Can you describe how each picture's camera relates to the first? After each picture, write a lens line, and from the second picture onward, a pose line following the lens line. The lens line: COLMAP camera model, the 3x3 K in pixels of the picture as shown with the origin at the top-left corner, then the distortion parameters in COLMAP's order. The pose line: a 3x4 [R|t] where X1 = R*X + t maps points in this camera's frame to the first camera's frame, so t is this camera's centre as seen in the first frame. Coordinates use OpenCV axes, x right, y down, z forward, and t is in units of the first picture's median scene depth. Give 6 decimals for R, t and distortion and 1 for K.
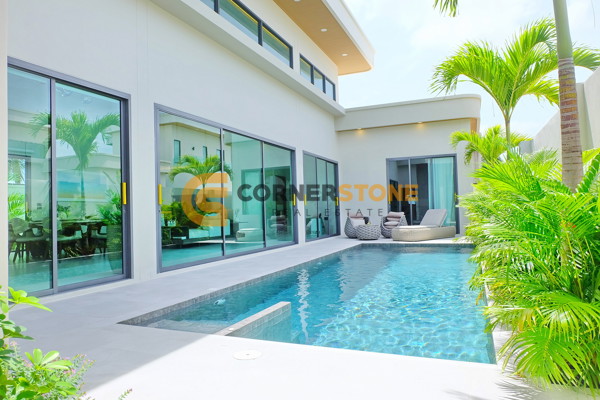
lens RADIAL K [[413.7, 0, 299.7], [0, 413.7, 199.2], [0, 0, 1]] dist [-0.039697, 0.026363]
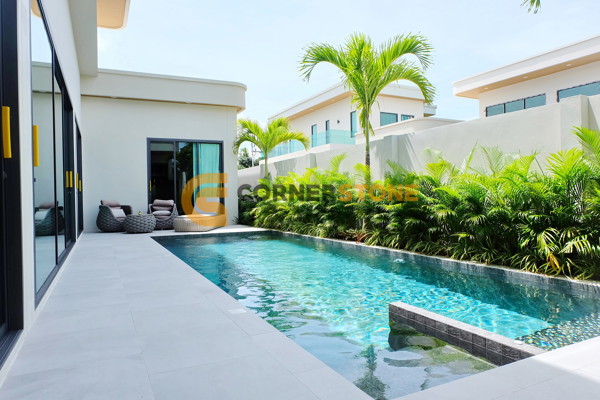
lens RADIAL K [[413.7, 0, 302.6], [0, 413.7, 198.0], [0, 0, 1]] dist [-0.039697, 0.026363]
pose [[0.654942, 0.015148, 0.755528, -0.650978], [-0.023788, 0.999717, 0.000578, 0.053811], [-0.755305, -0.018351, 0.655117, 0.574476]]
